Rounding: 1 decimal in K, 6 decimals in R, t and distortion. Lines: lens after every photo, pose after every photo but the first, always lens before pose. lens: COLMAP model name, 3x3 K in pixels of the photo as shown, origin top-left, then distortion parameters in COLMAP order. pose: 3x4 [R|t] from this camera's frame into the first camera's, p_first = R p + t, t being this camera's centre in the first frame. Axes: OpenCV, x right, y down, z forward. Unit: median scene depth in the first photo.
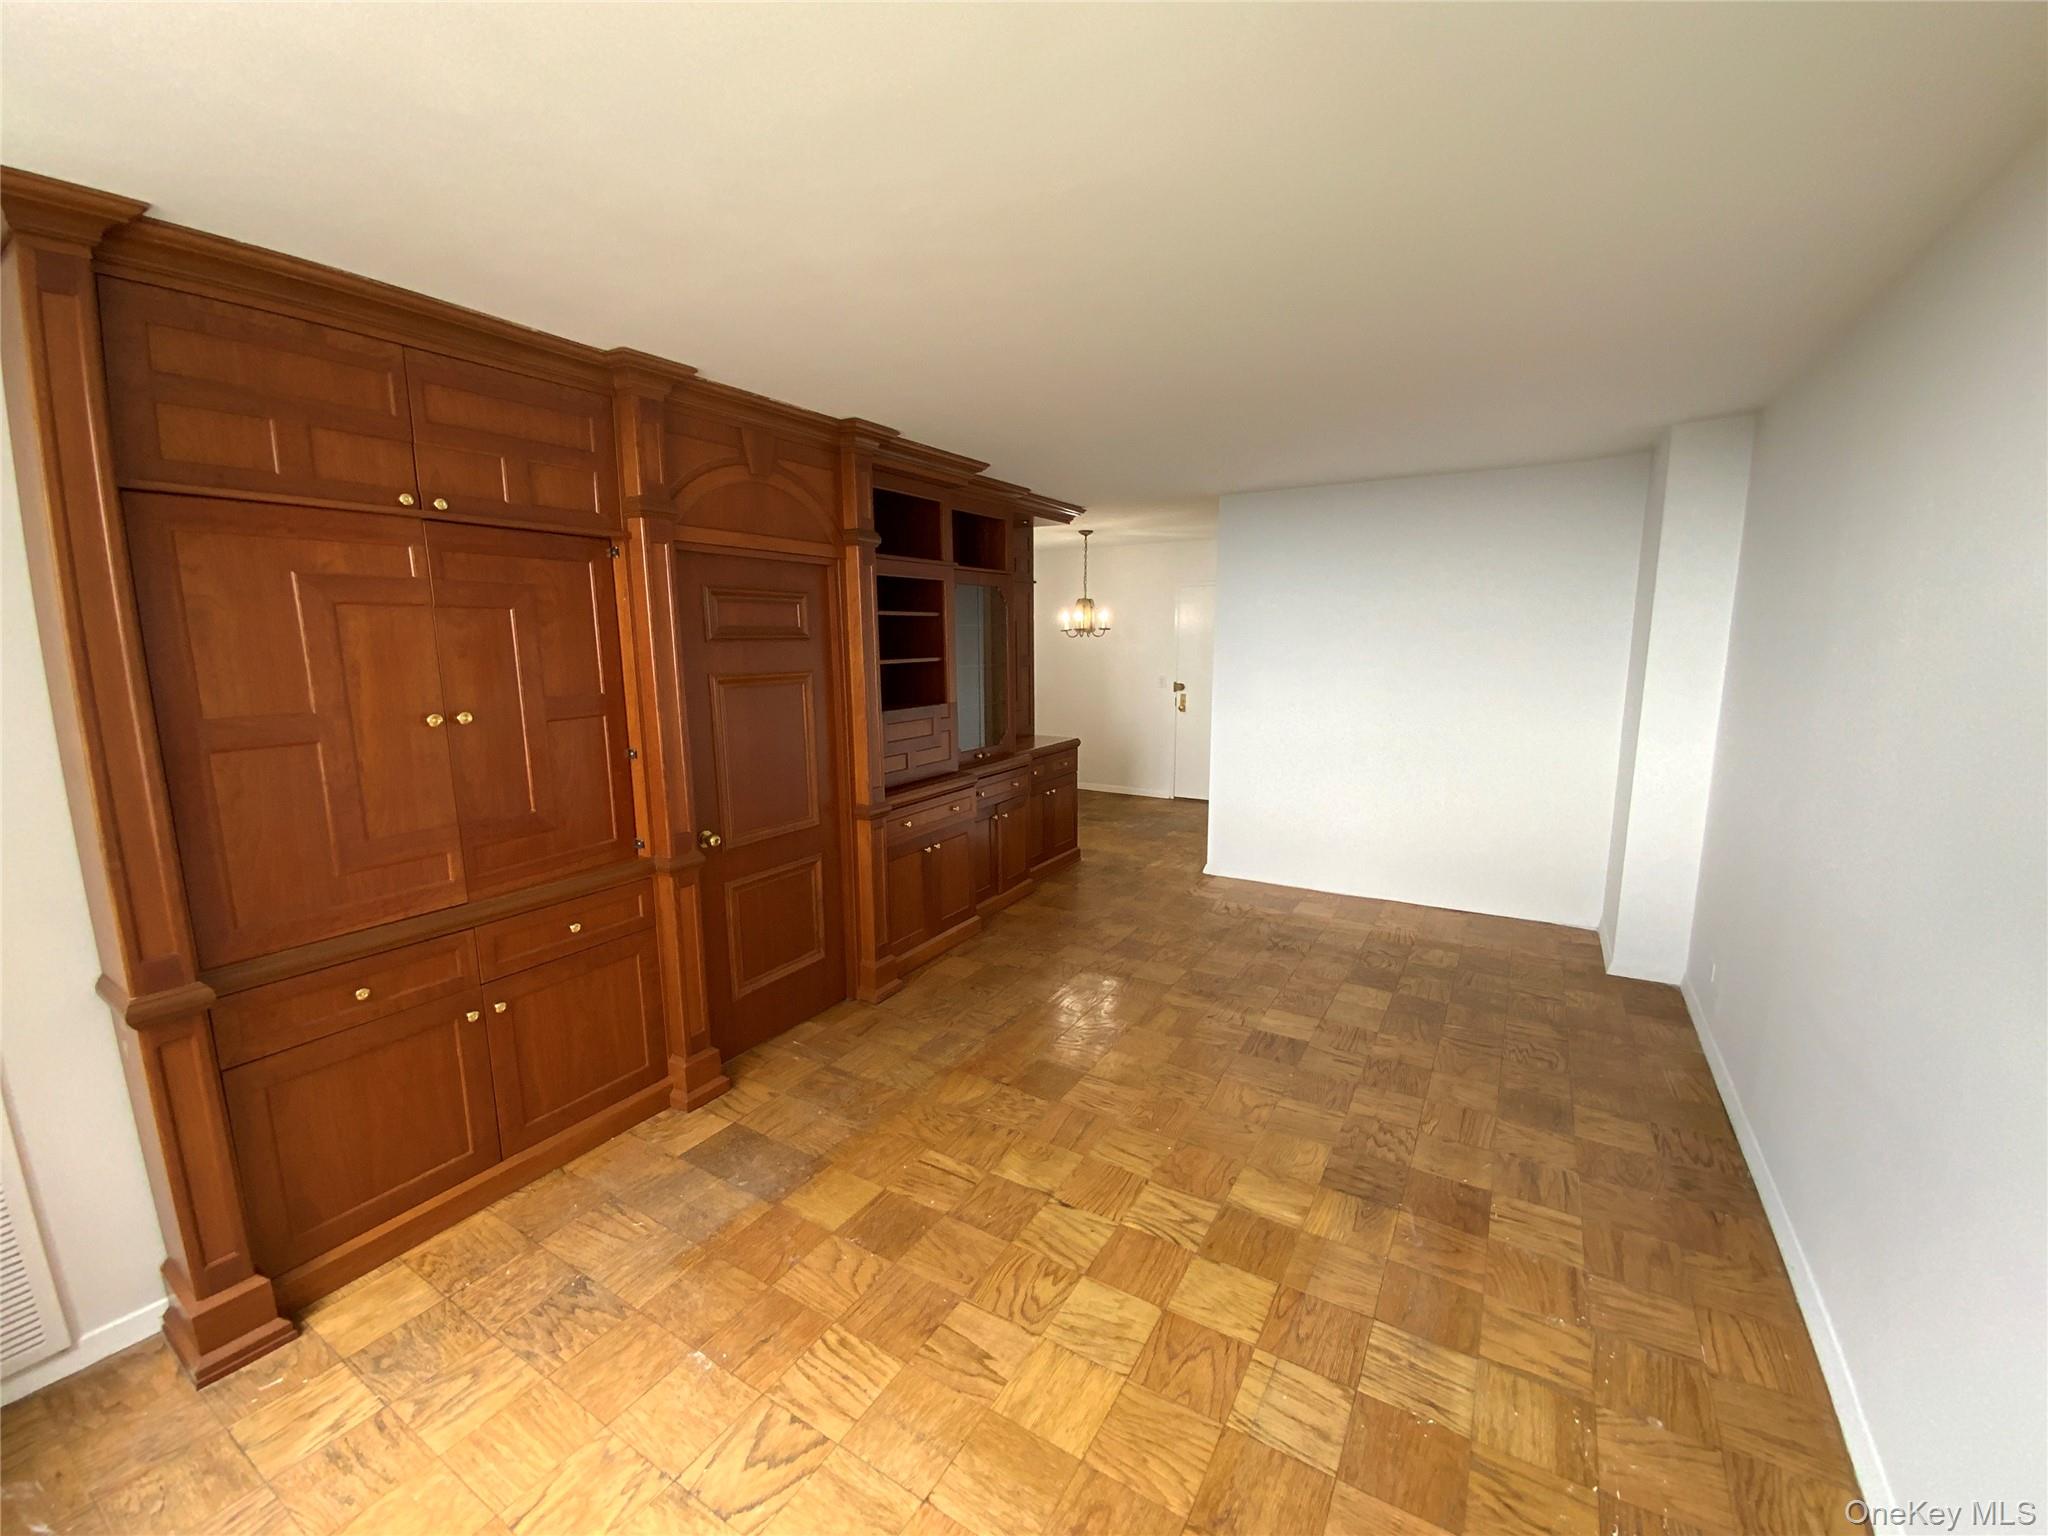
lens RADIAL K [[849.7, 0, 1020.9], [0, 849.7, 764.6], [0, 0, 1]] dist [0.006988, 0.000504]
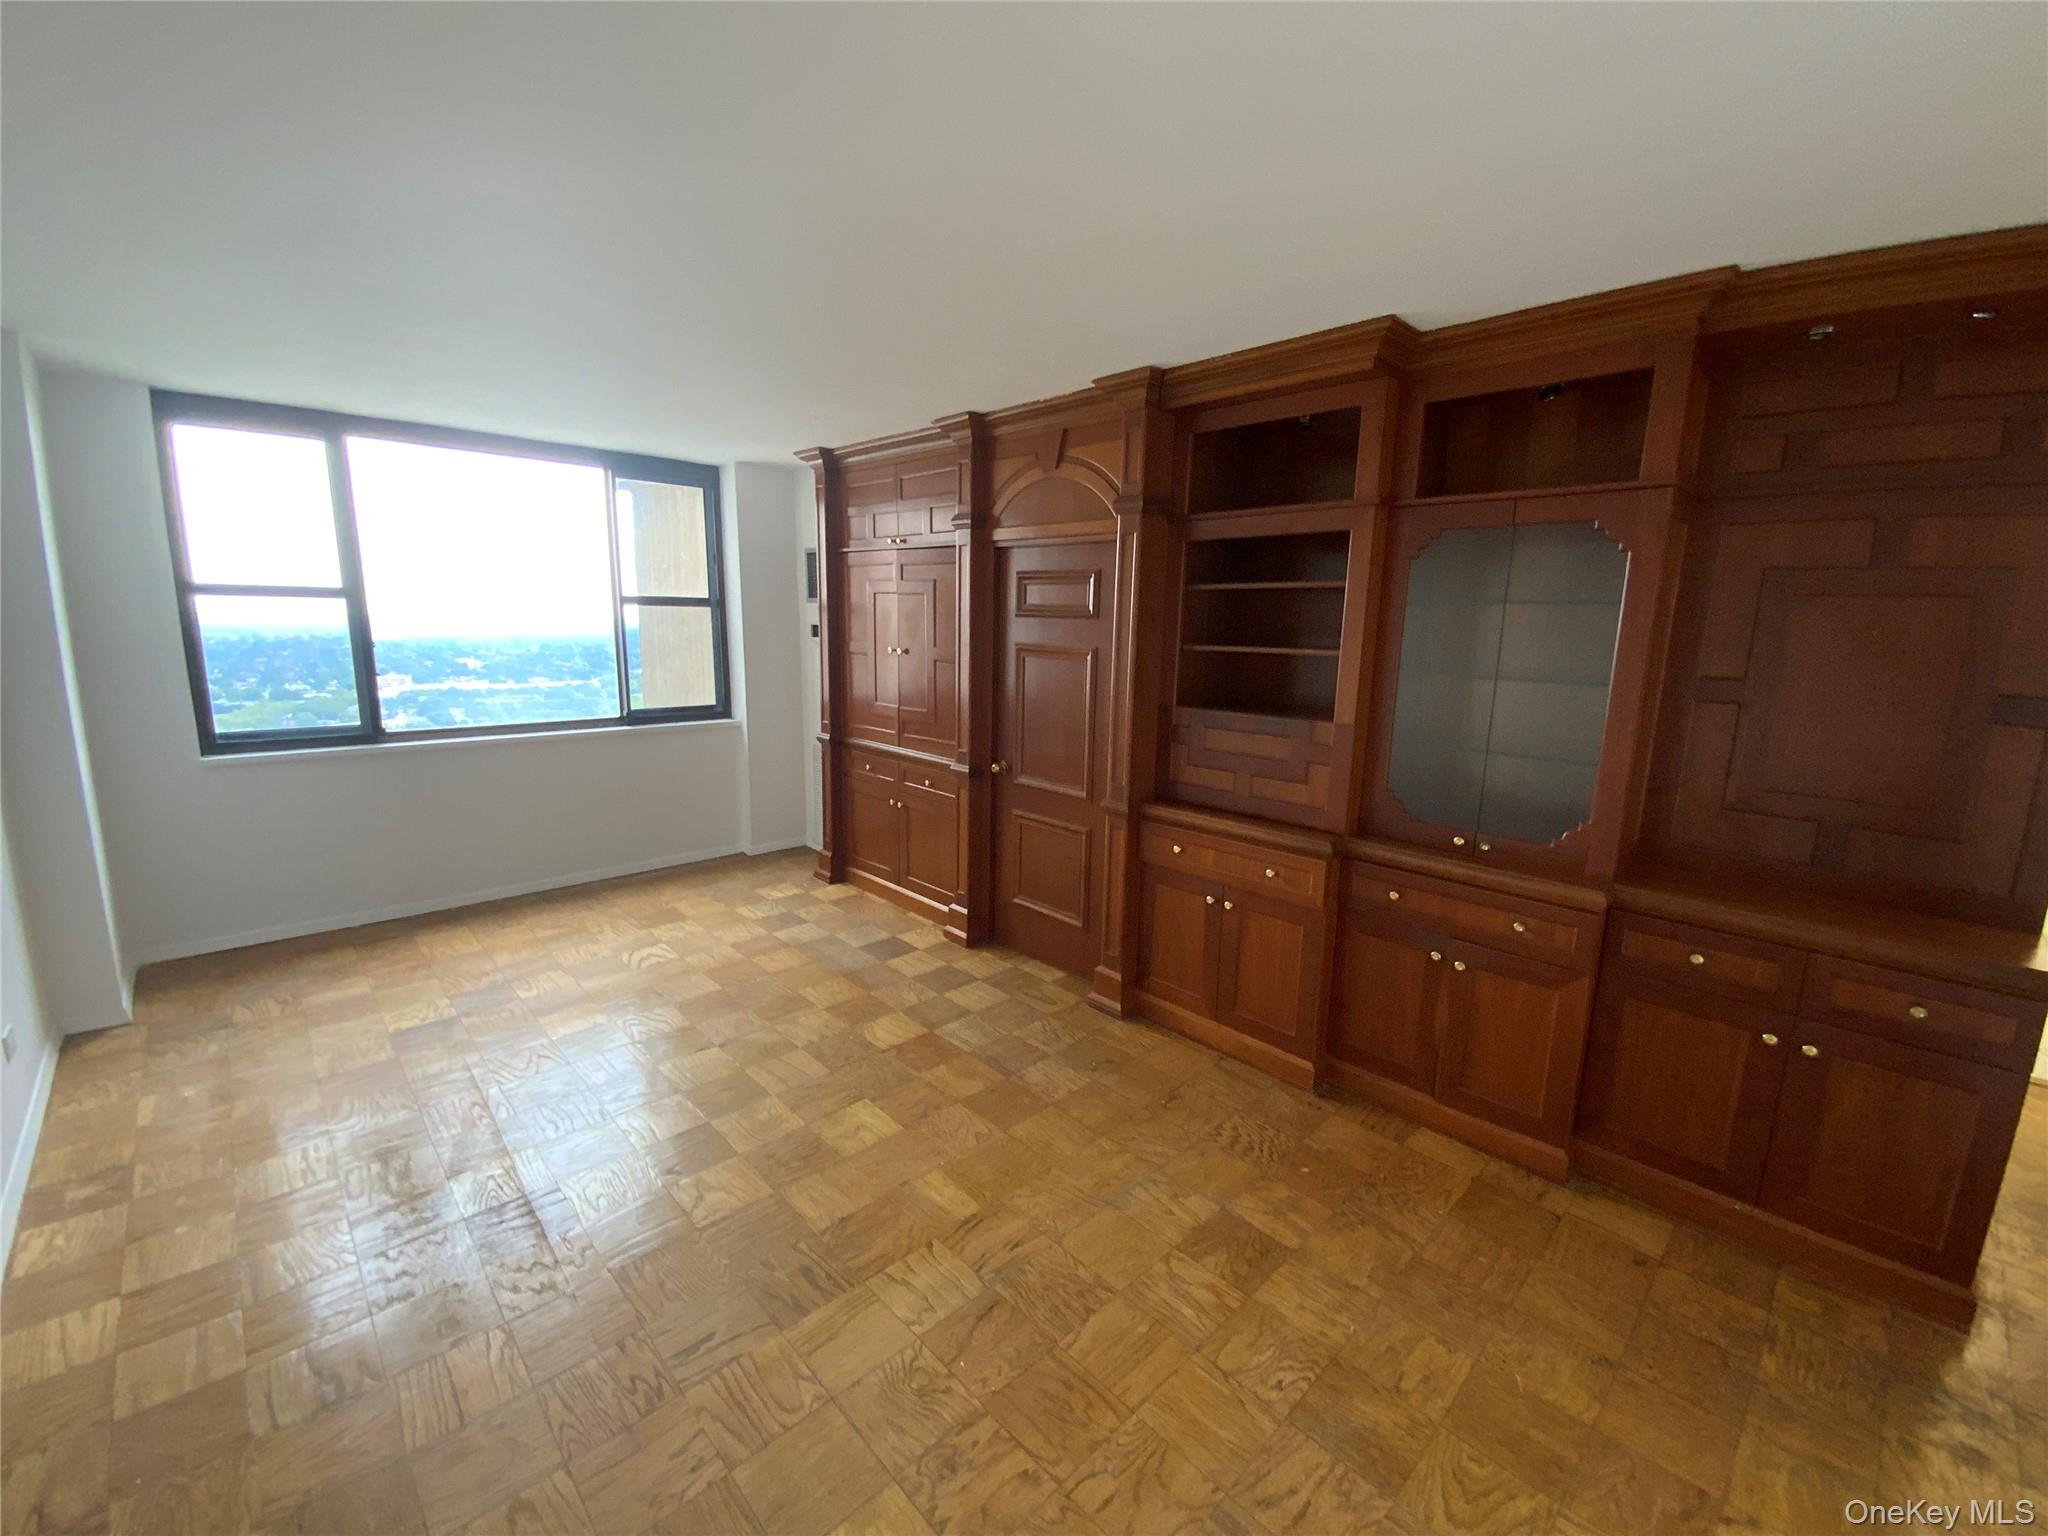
lens RADIAL K [[849.7, 0, 1020.9], [0, 849.7, 764.6], [0, 0, 1]] dist [0.006988, 0.000504]
pose [[-0.271954, 0.170770, -0.947037, 1.013769], [-0.178572, 0.958080, 0.224041, -0.246915], [0.945596, 0.230044, -0.230059, 1.581743]]
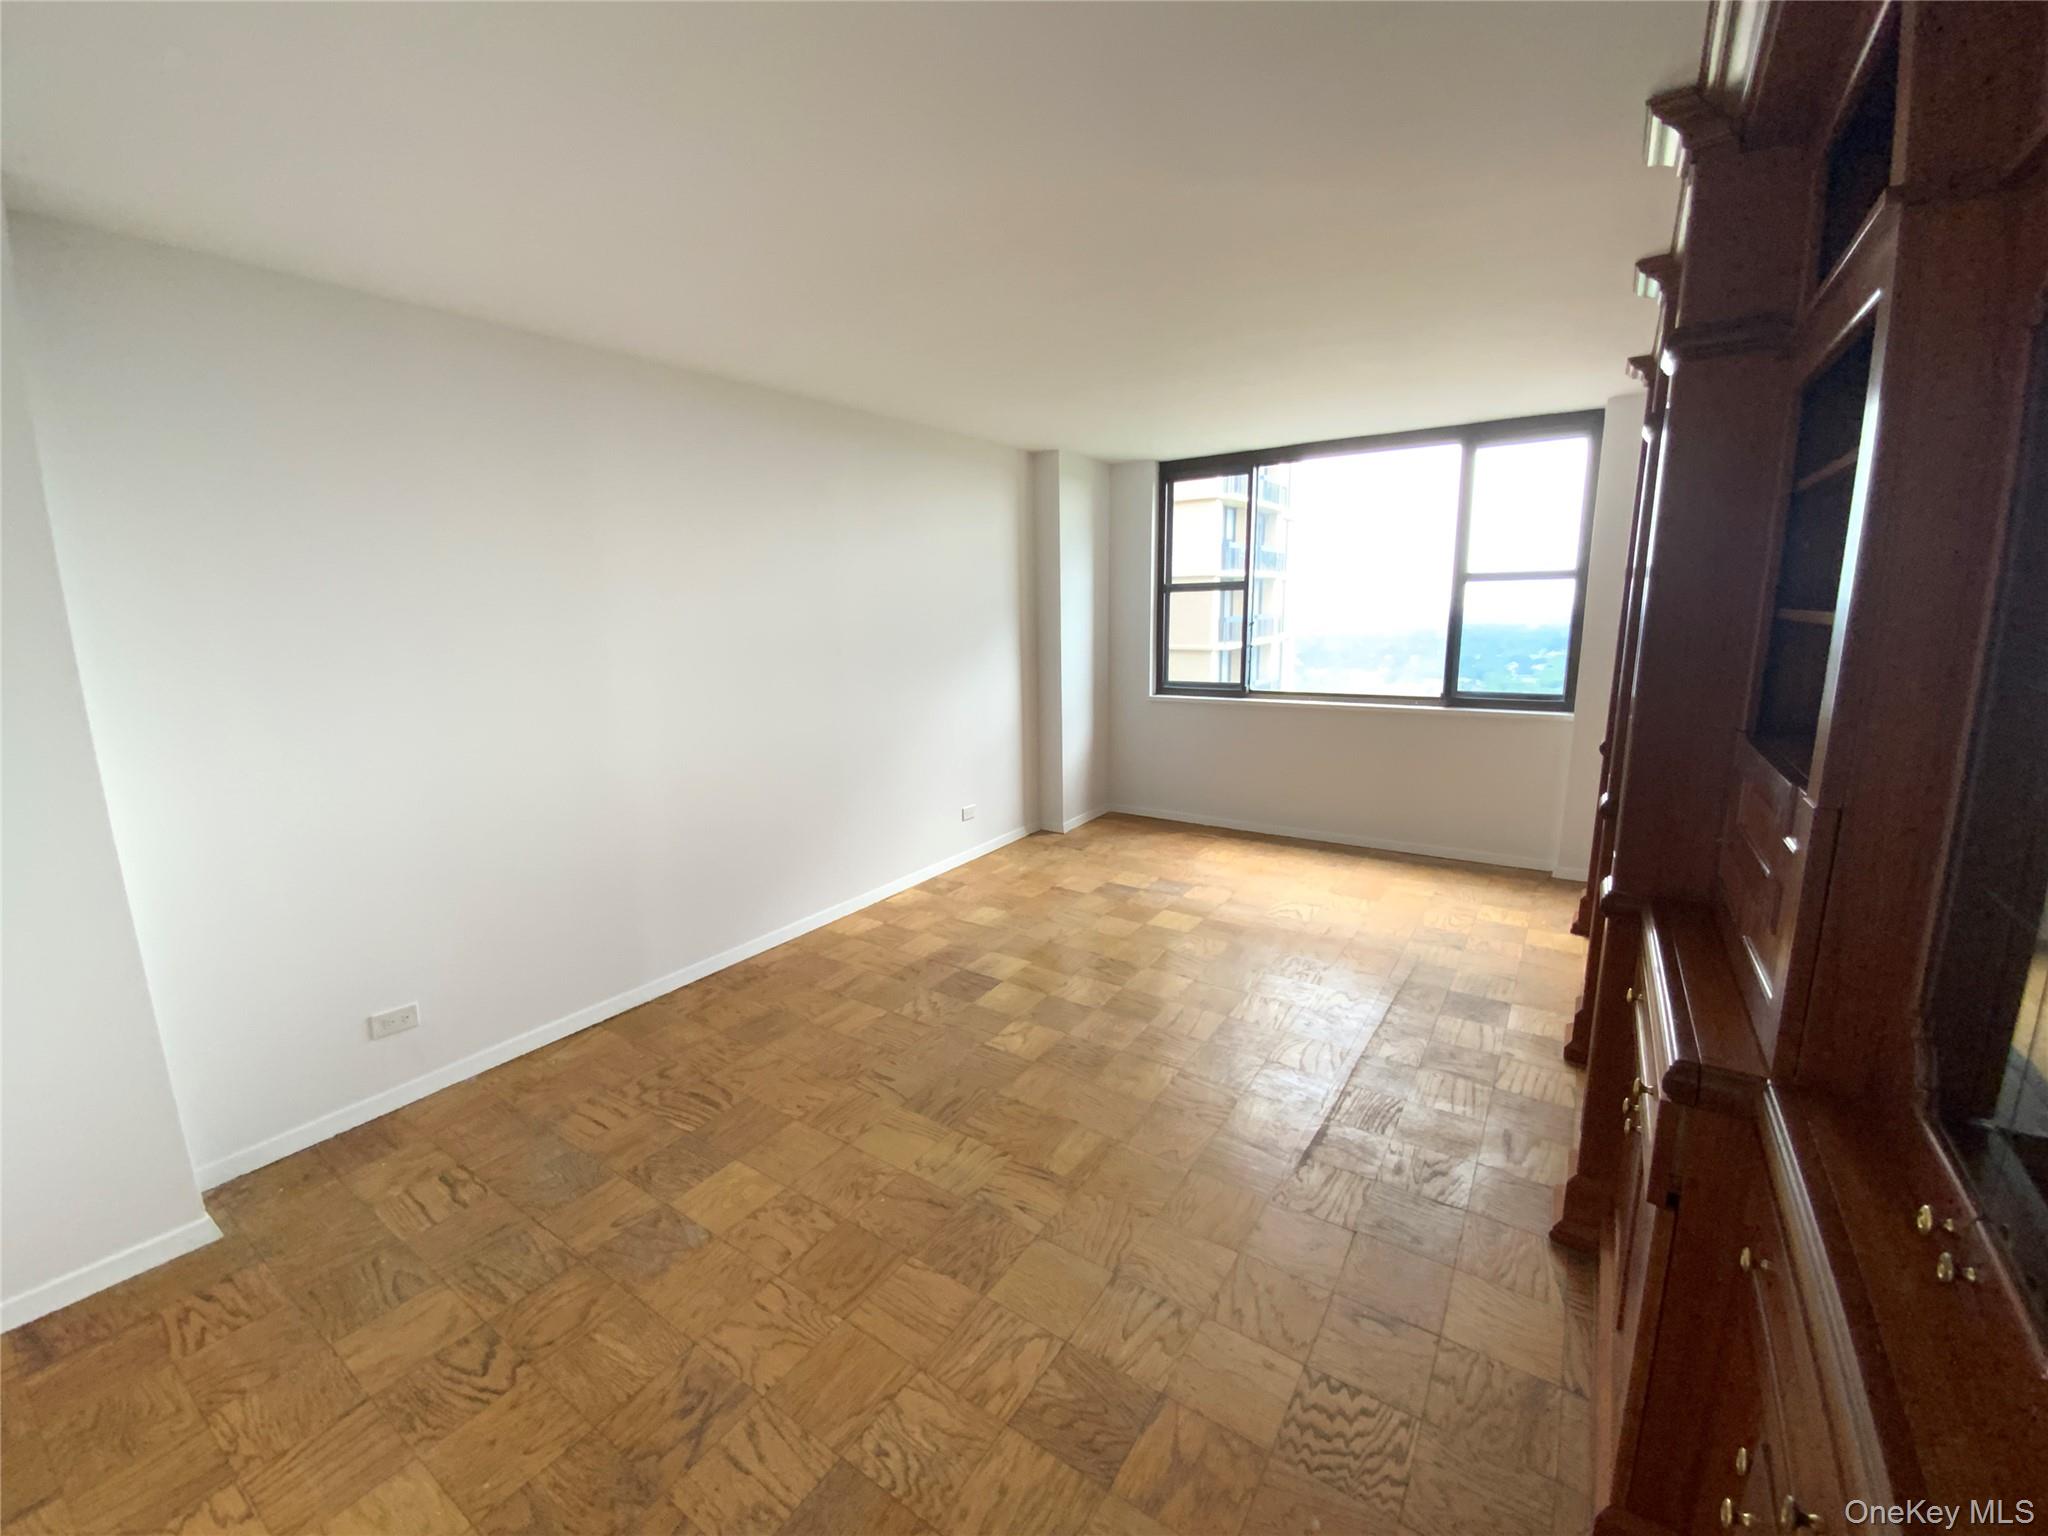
lens RADIAL K [[830.1, 0, 1010.6], [0, 830.1, 765.2], [0, 0, 1]] dist [0.009102, 0.000073]
pose [[-0.997230, 0.016438, 0.072534, 0.233004], [0.040958, 0.935439, 0.351107, -0.310275], [-0.062080, 0.353106, -0.933521, 2.121156]]
